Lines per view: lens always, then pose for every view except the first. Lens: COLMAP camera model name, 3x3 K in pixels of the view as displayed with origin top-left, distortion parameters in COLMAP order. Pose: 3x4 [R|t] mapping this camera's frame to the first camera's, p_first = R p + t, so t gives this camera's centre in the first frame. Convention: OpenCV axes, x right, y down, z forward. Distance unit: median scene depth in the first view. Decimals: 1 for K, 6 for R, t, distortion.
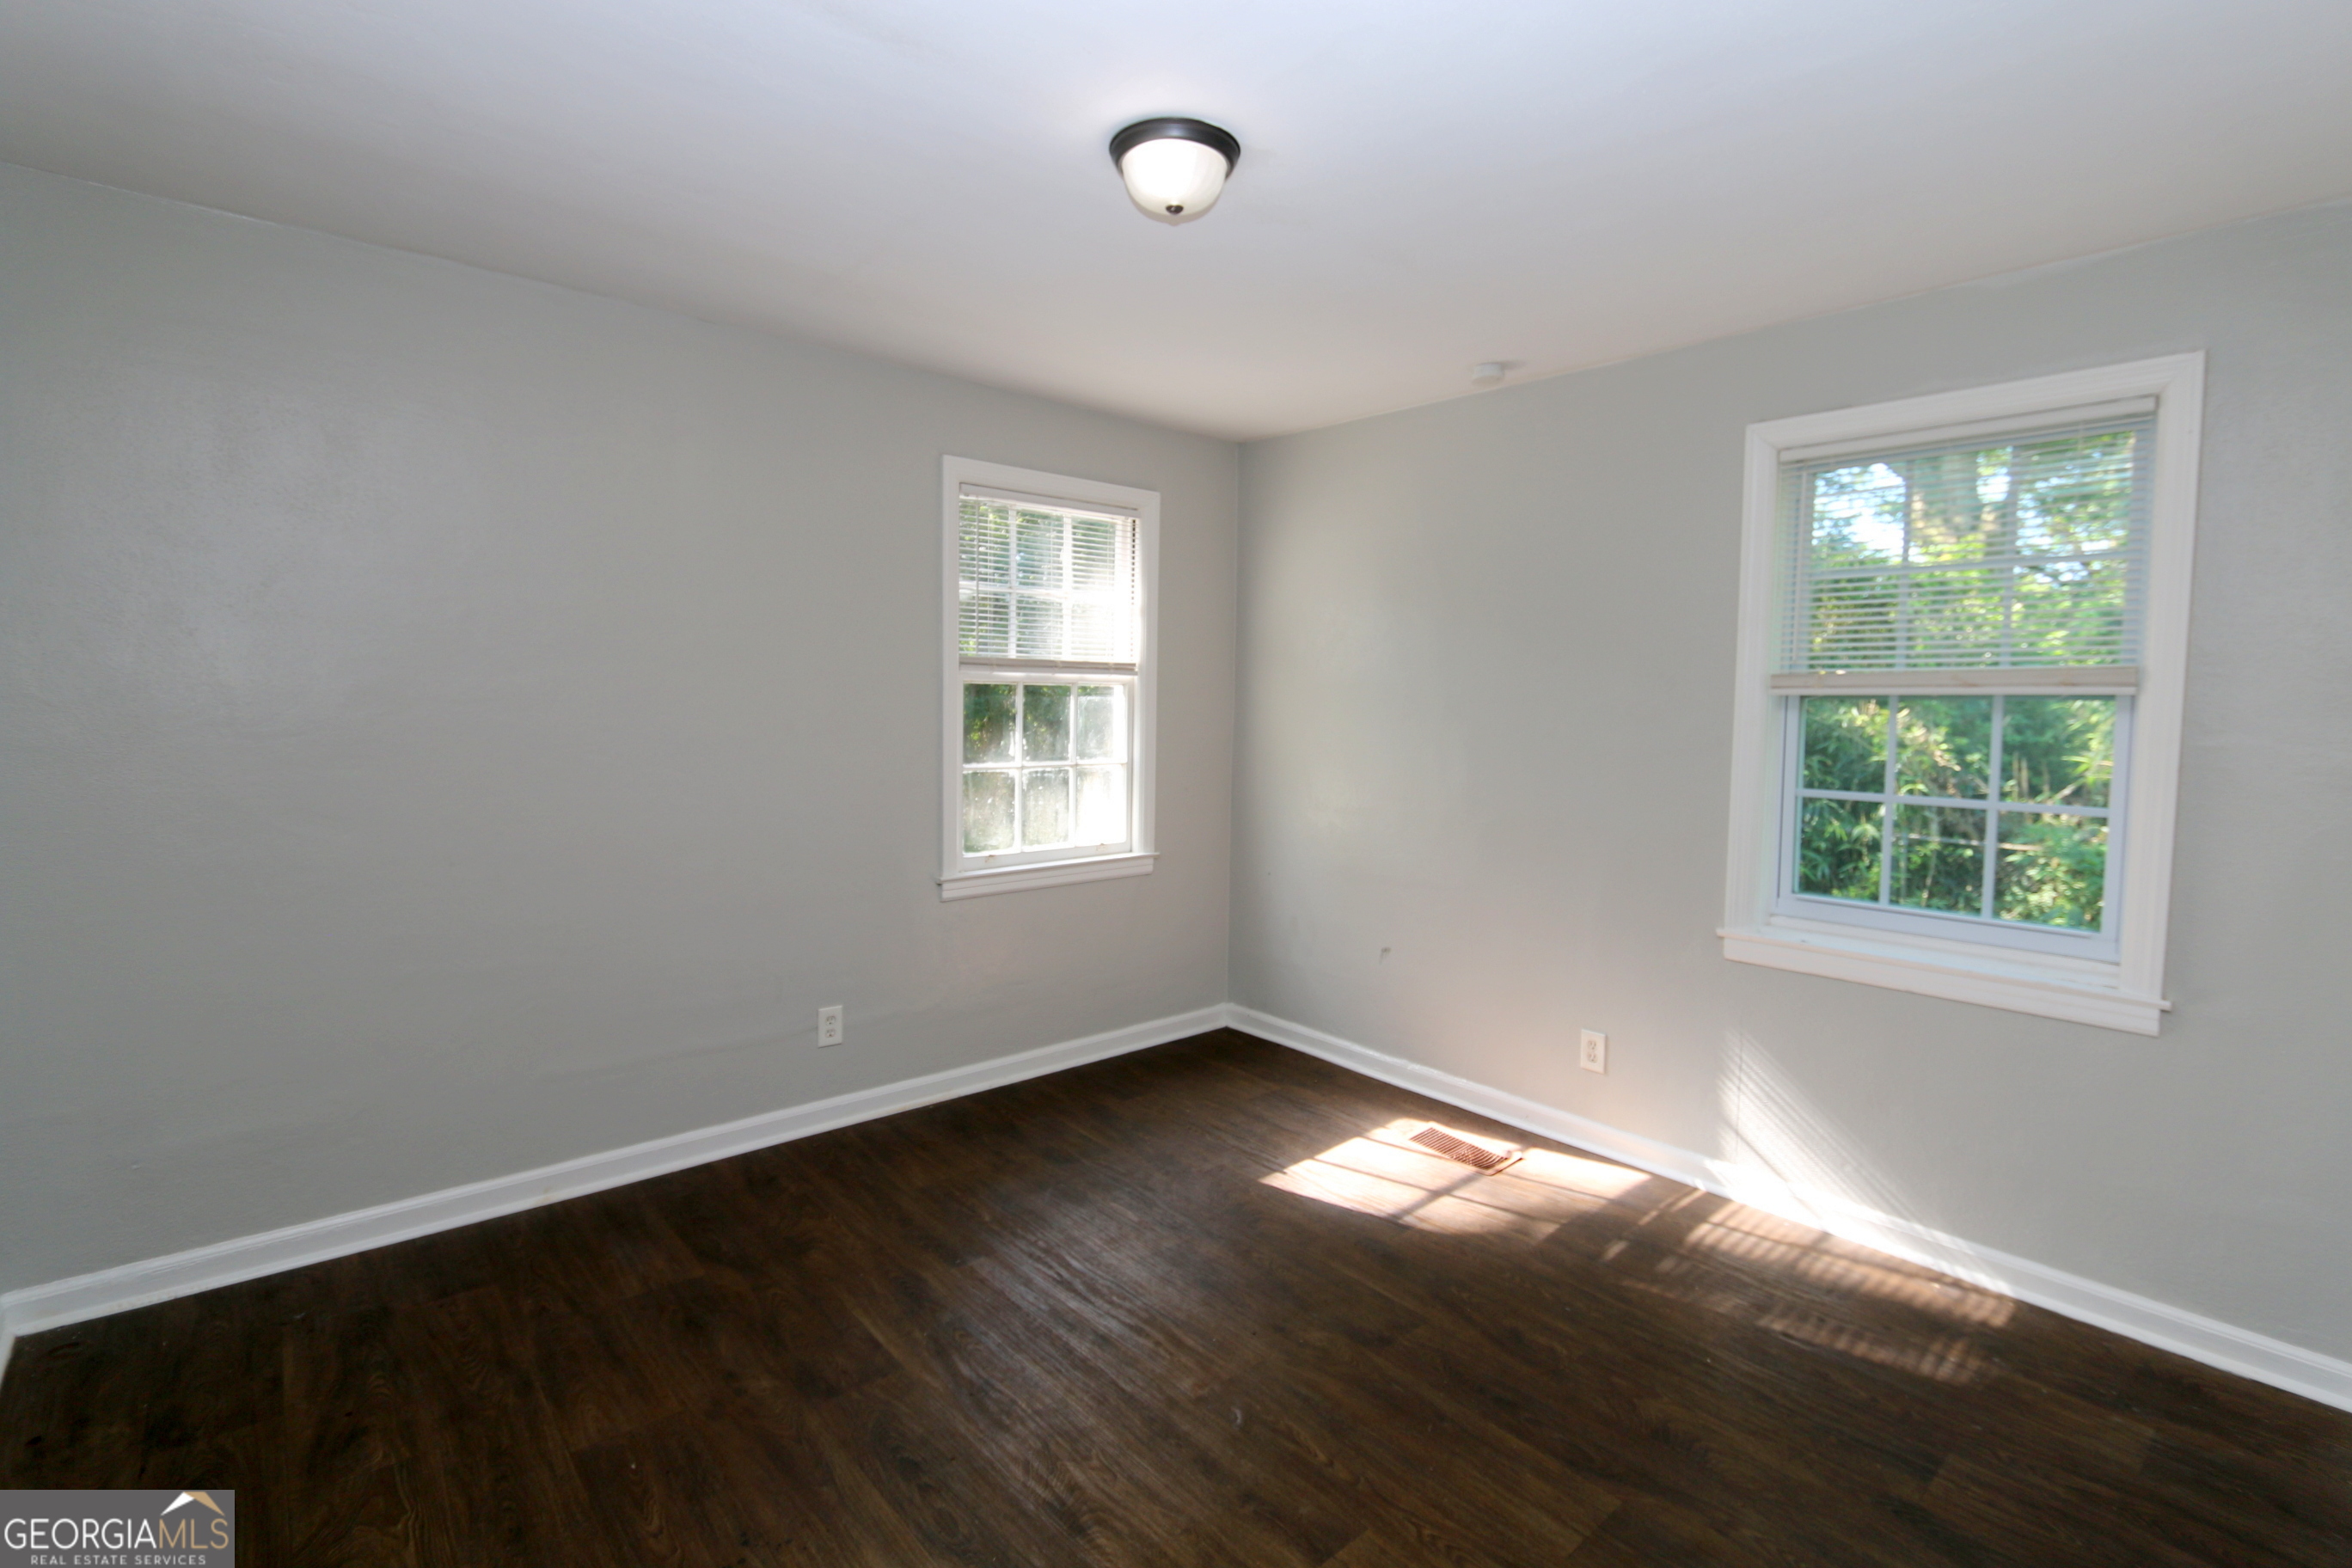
lens RADIAL K [[1081.2, 0, 1192.7], [0, 1081.2, 765.9], [0, 0, 1]] dist [-0.015821, 0.000233]
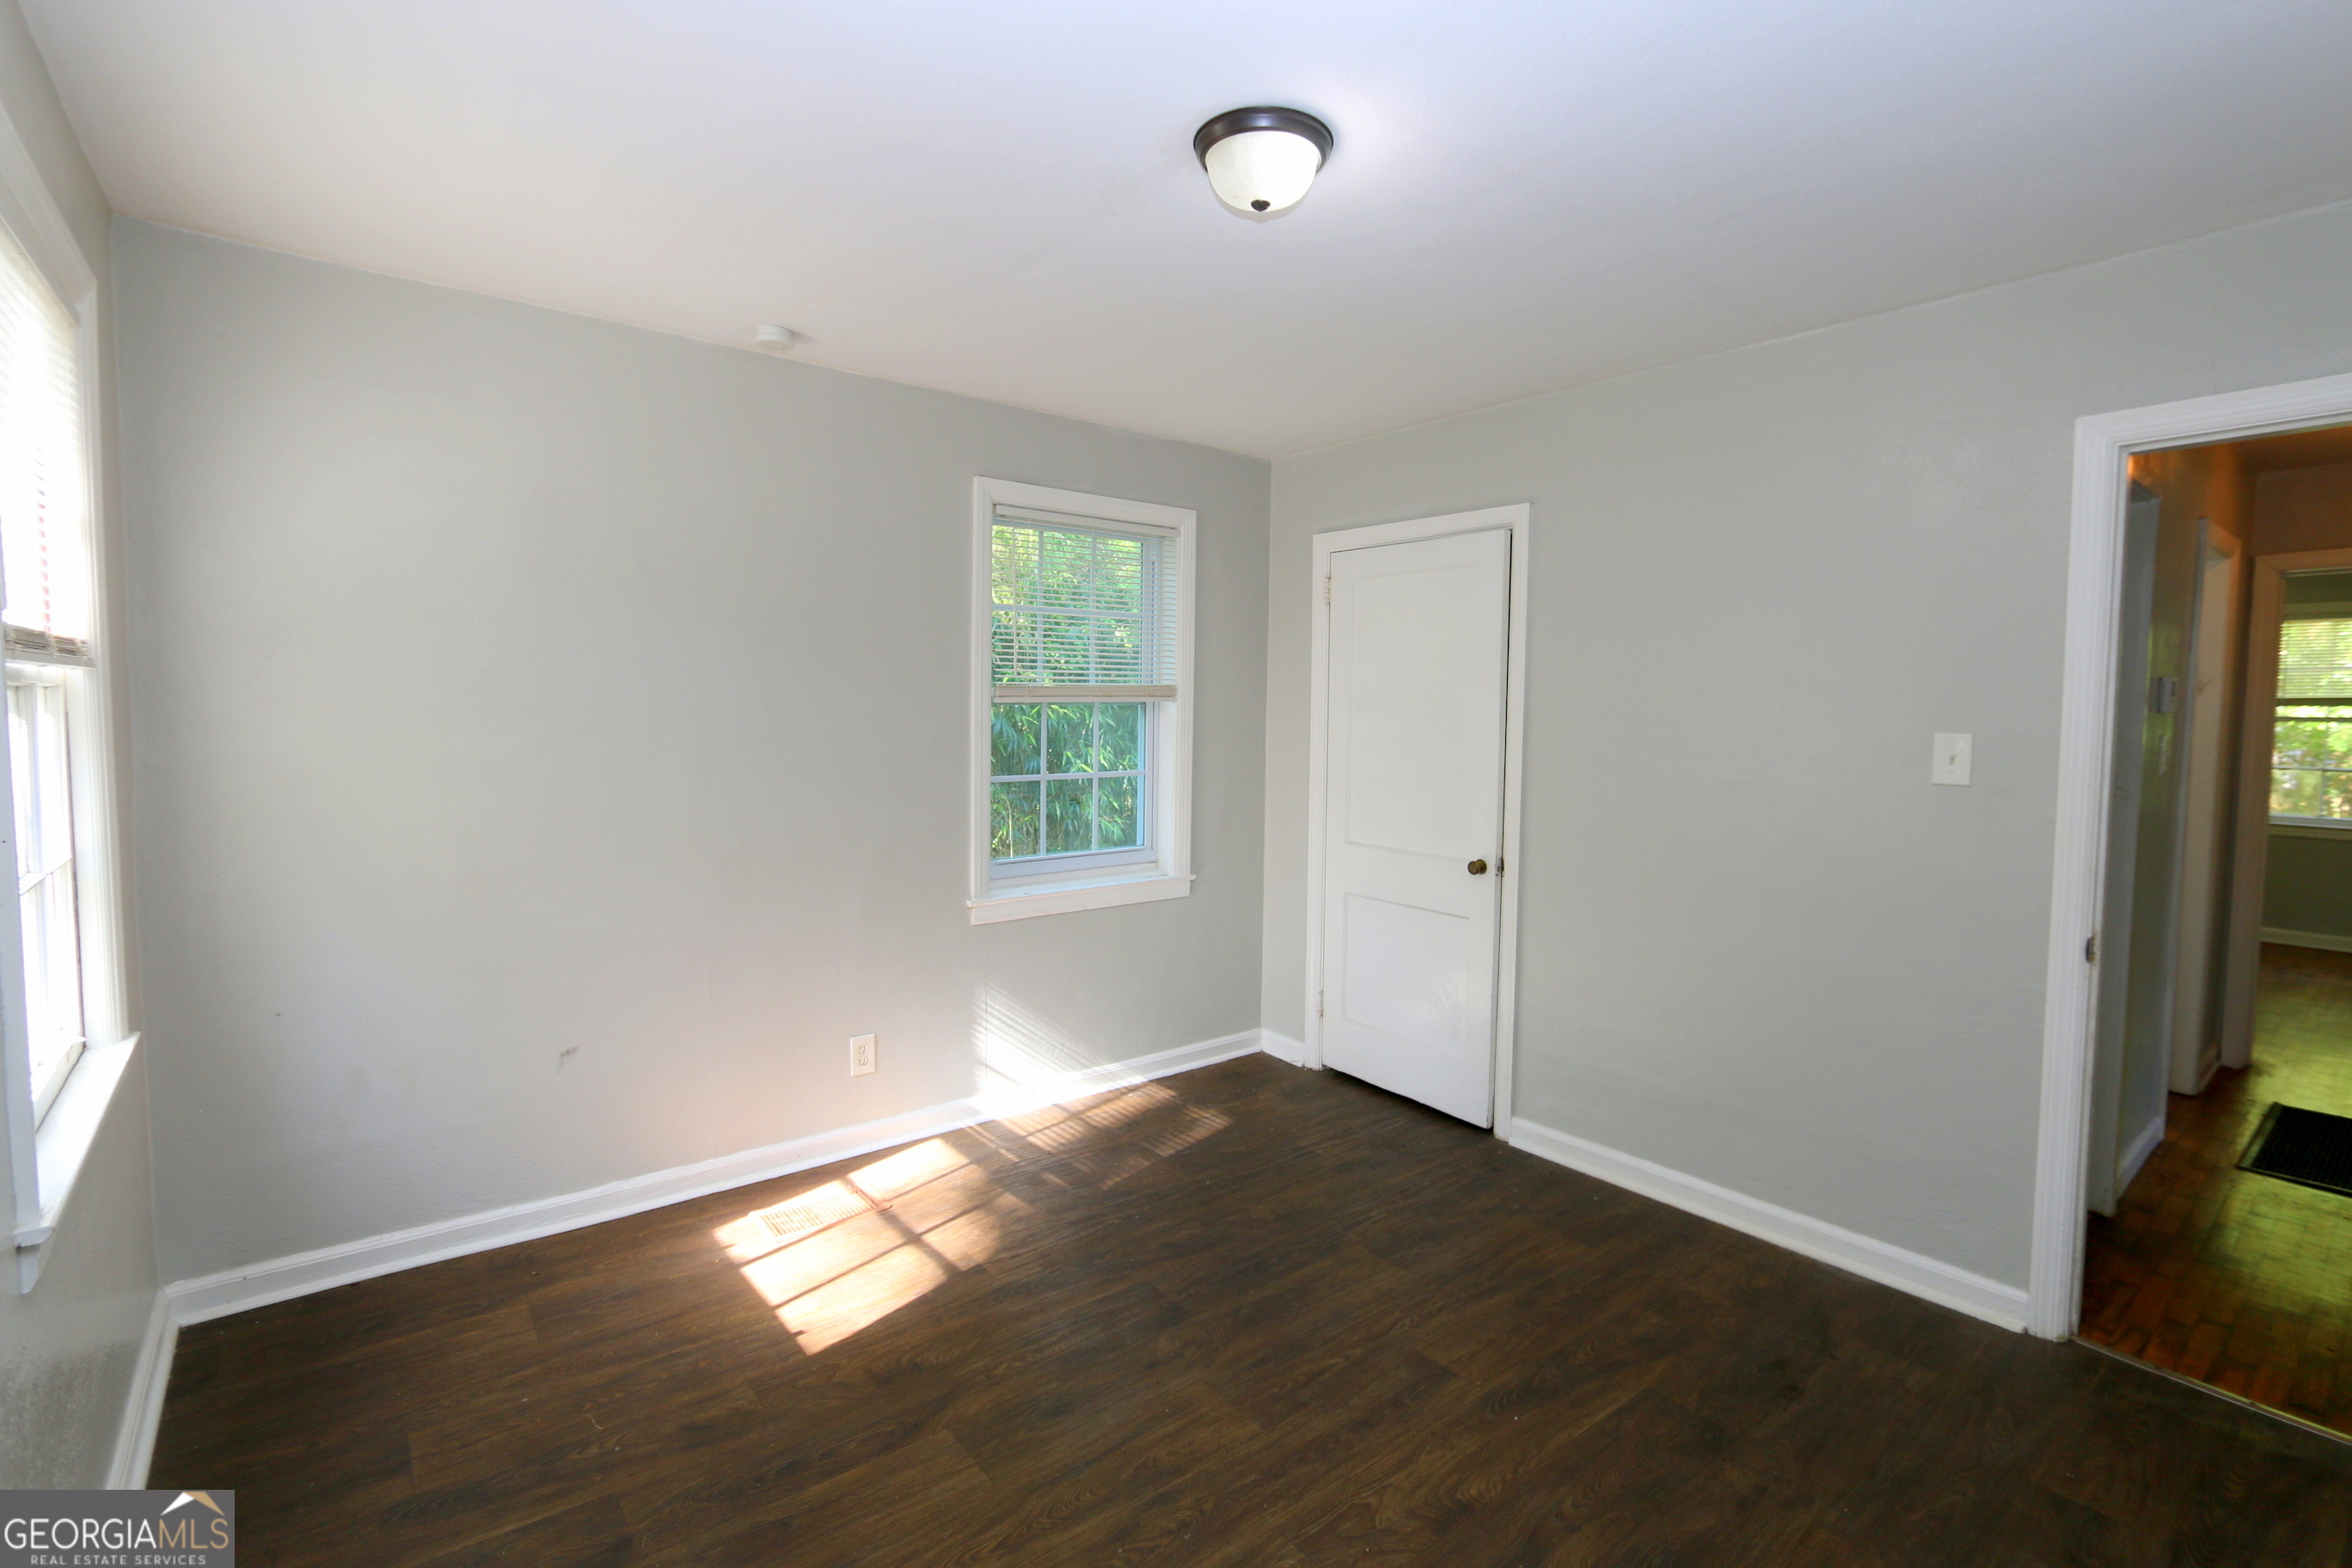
lens RADIAL K [[1081.2, 0, 1192.7], [0, 1081.2, 765.9], [0, 0, 1]] dist [-0.015821, 0.000233]
pose [[0.034663, -0.070909, 0.996880, -0.711774], [0.048867, 0.996407, 0.069176, -0.070128], [-0.998204, 0.046316, 0.038003, 0.753753]]
